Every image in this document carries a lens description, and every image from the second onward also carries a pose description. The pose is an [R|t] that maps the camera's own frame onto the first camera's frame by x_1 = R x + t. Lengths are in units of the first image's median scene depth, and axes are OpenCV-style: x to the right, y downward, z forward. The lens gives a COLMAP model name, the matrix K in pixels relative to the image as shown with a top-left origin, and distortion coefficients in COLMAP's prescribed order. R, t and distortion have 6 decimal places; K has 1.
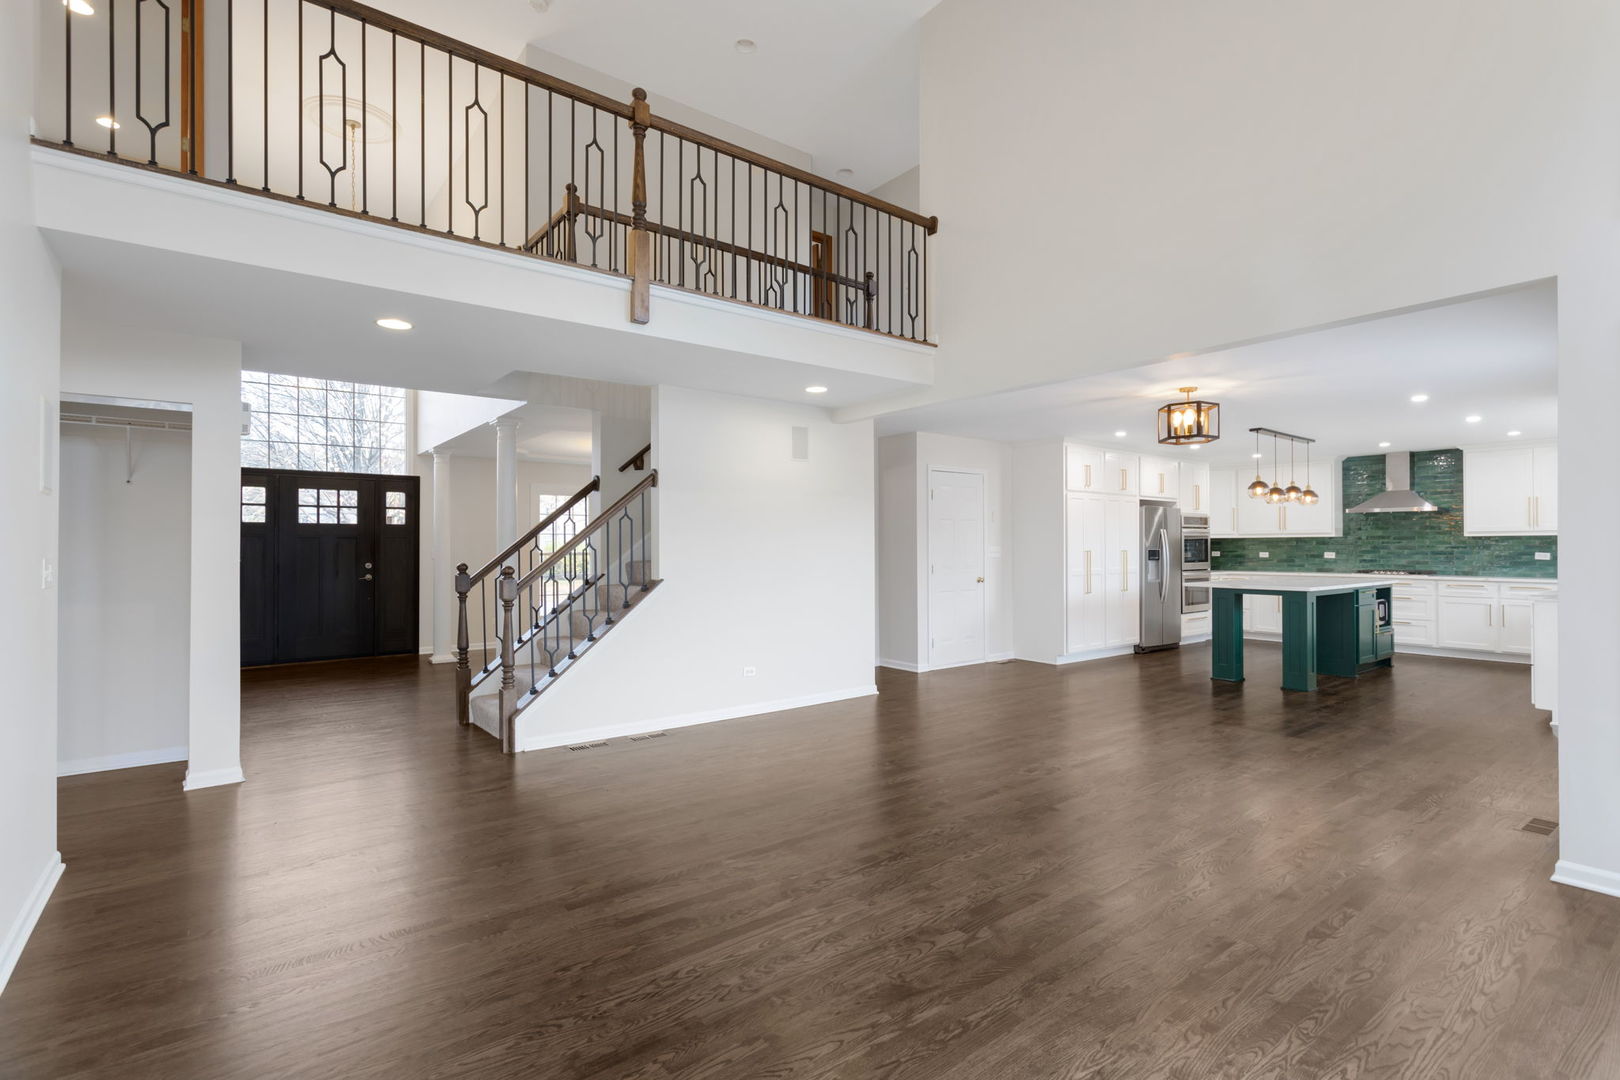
lens RADIAL K [[784.2, 0, 811.5], [0, 784.2, 534.4], [0, 0, 1]] dist [-0.080536, 0.032342]
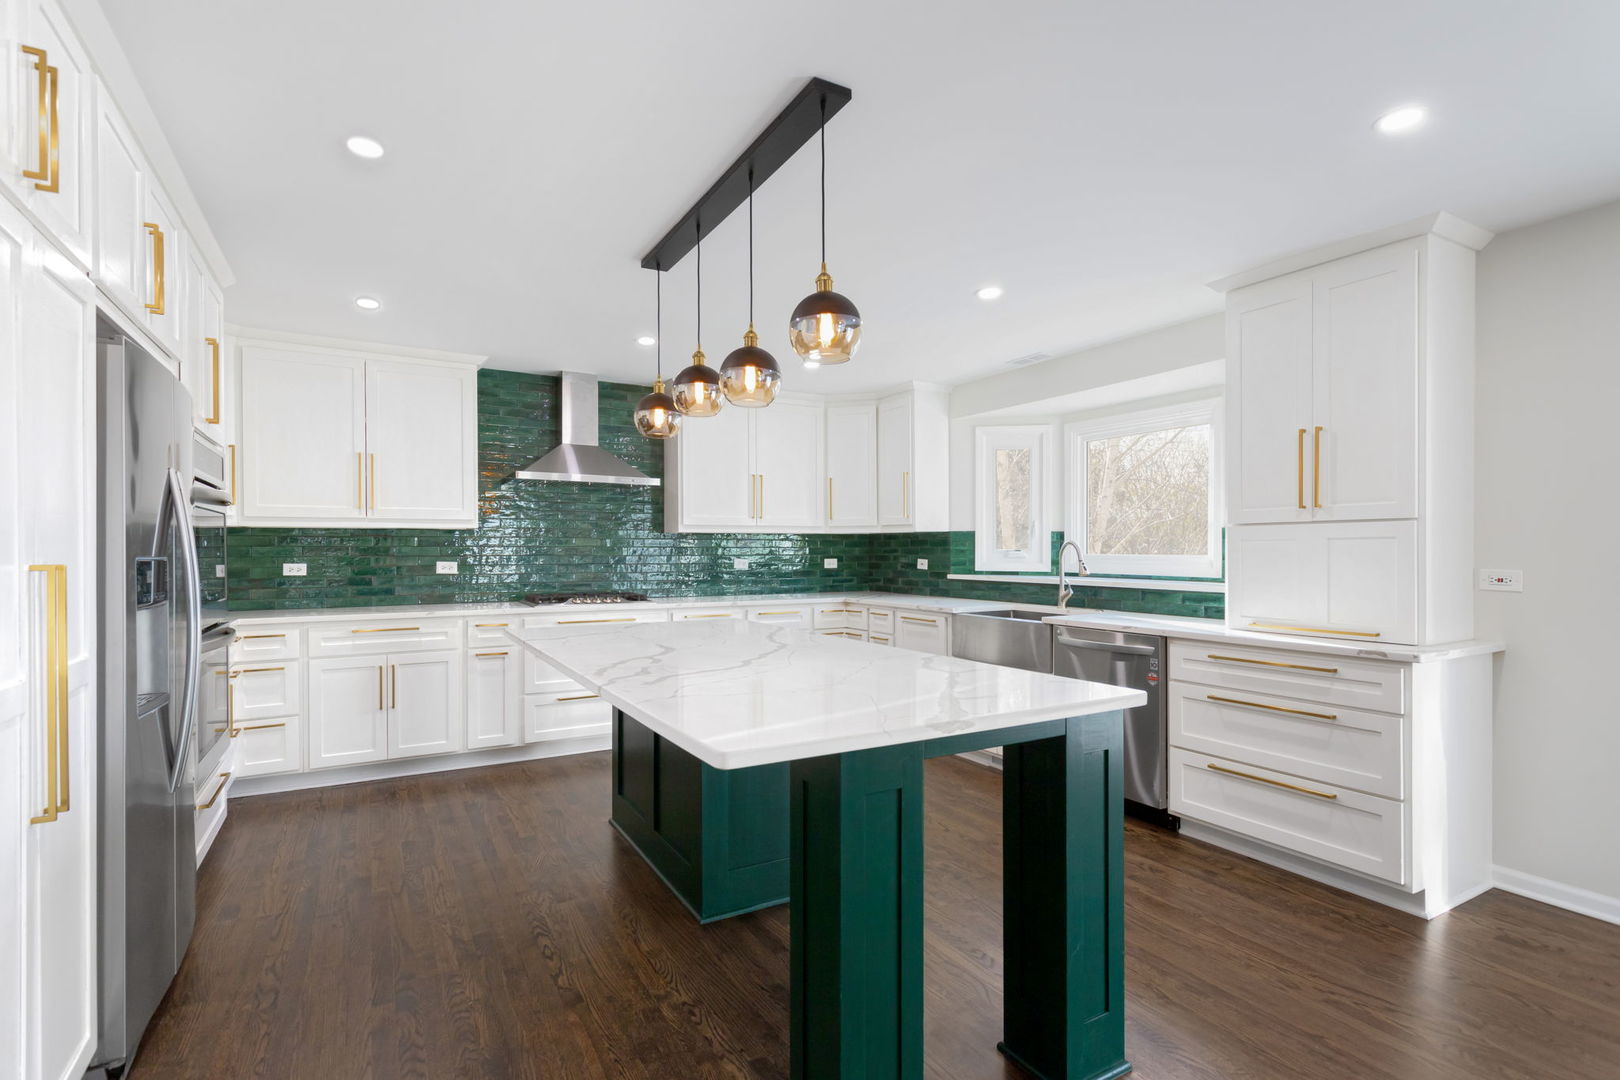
lens RADIAL K [[784.2, 0, 811.5], [0, 784.2, 534.4], [0, 0, 1]] dist [-0.080536, 0.032342]
pose [[0.137055, 0.027567, 0.990180, 0.245559], [-0.010252, 0.999599, -0.026410, 0.017833], [-0.990510, -0.006532, 0.137283, 0.756149]]
